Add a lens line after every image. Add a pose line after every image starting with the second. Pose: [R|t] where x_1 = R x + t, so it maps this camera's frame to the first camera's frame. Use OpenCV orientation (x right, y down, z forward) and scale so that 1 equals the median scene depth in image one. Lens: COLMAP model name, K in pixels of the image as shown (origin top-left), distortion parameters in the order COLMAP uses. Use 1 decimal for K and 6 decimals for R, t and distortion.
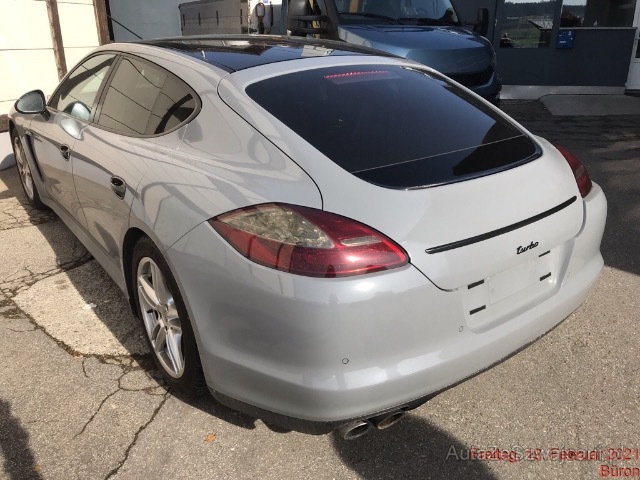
lens RADIAL K [[565.8, 0, 320.0], [0, 565.8, 240.0], [0, 0, 1]] dist [0.001448, -0.001266]
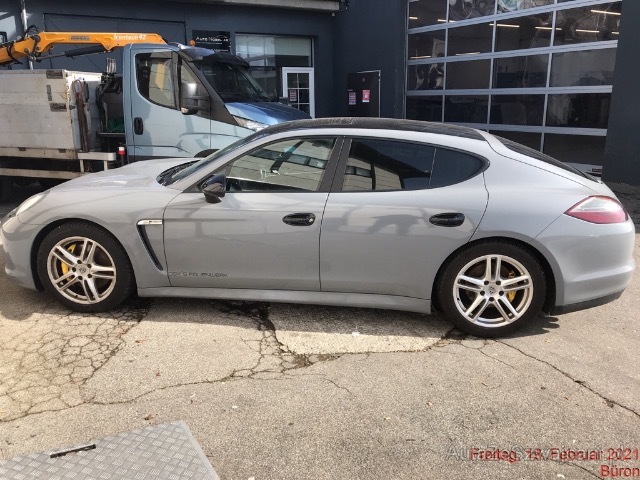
lens RADIAL K [[565.8, 0, 320.0], [0, 565.8, 240.0], [0, 0, 1]] dist [0.001448, -0.001266]
pose [[0.635276, -0.195482, 0.747135, -1.239821], [0.267560, 0.963229, 0.024520, -0.123063], [-0.724456, 0.184326, 0.664220, 0.183198]]
